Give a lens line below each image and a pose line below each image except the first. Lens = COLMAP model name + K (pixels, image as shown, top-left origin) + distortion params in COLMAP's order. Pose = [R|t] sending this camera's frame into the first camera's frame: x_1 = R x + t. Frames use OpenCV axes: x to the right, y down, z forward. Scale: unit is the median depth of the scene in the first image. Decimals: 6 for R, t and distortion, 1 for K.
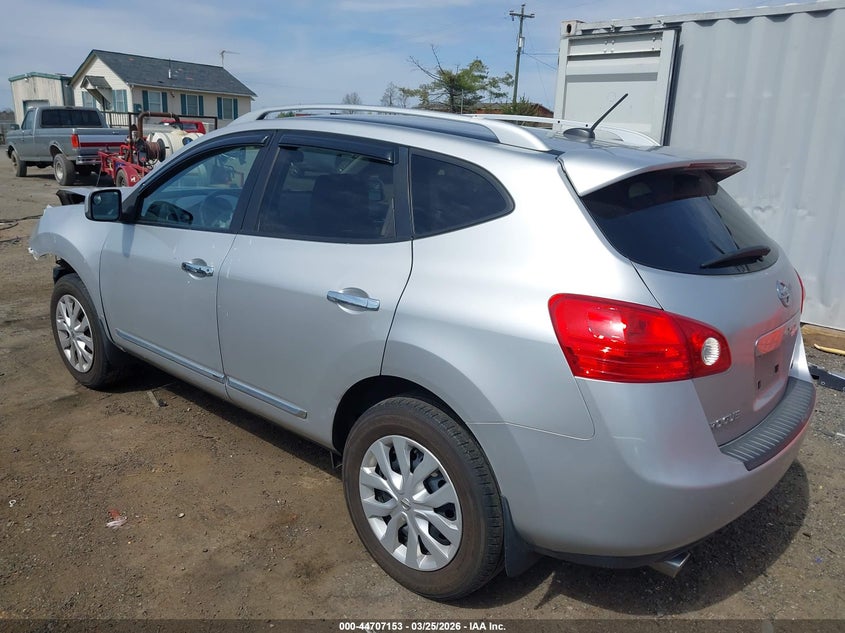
lens RADIAL K [[689.3, 0, 429.2], [0, 689.3, 321.5], [0, 0, 1]] dist [0.001337, 0.005361]
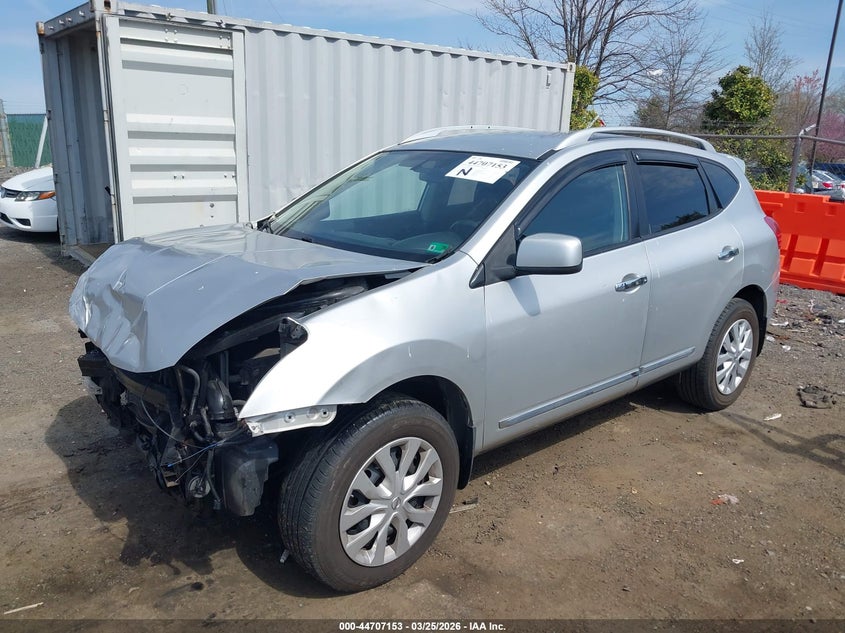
lens RADIAL K [[649.9, 0, 422.0], [0, 649.9, 316.6], [0, 0, 1]] dist [-0.004746, -0.008122]
pose [[0.132111, -0.293628, 0.946747, -0.861273], [0.237213, 0.936731, 0.257421, -0.233509], [-0.962433, 0.190573, 0.193404, 0.726656]]
